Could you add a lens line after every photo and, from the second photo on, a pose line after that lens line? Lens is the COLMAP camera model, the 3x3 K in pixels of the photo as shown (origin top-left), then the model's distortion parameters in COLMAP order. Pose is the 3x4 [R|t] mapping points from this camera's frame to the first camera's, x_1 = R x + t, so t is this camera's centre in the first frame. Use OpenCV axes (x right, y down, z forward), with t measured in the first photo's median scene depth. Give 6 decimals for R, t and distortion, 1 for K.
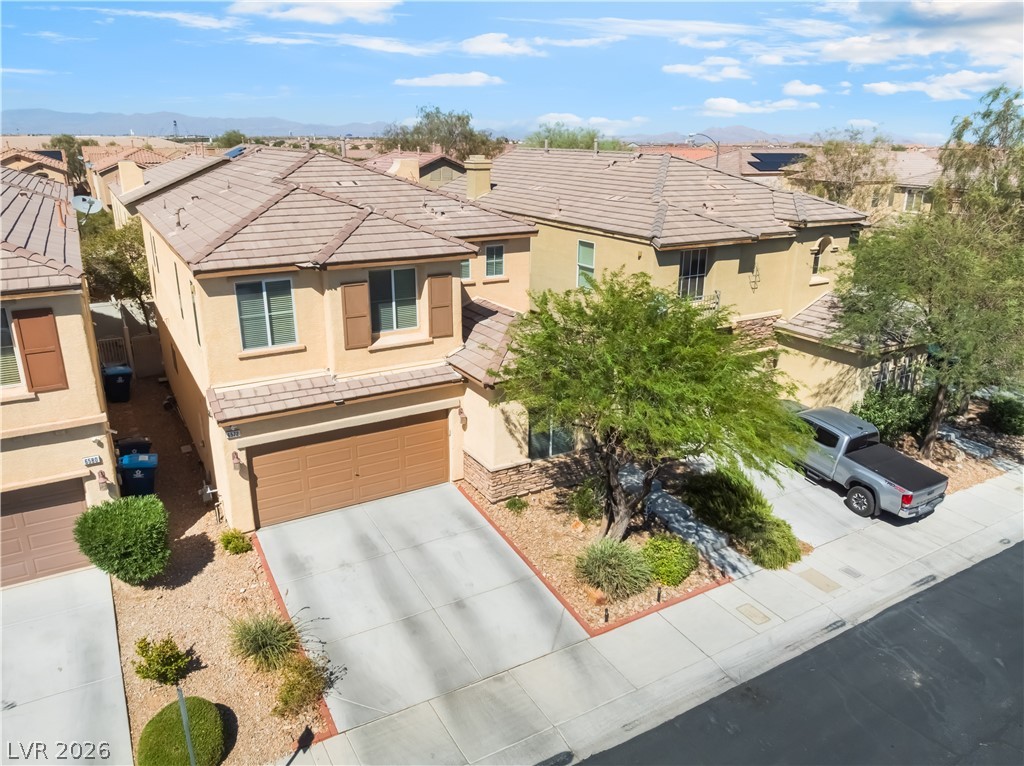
lens RADIAL K [[724.4, 0, 506.8], [0, 724.4, 392.6], [0, 0, 1]] dist [-0.042624, 0.006024]
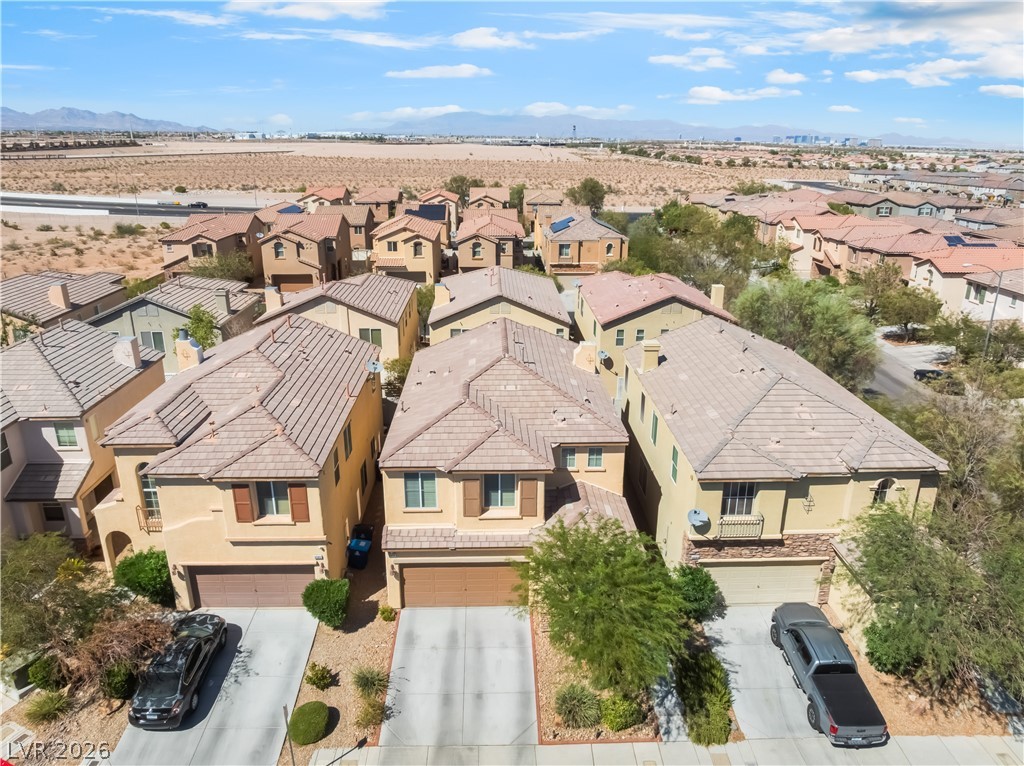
lens RADIAL K [[724.4, 0, 510.5], [0, 724.4, 383.6], [0, 0, 1]] dist [-0.042624, 0.006024]
pose [[0.879465, 0.151298, -0.451277, 0.586282], [-0.157333, 0.987245, 0.024374, -0.431064], [0.449208, 0.049565, 0.892051, -0.443303]]
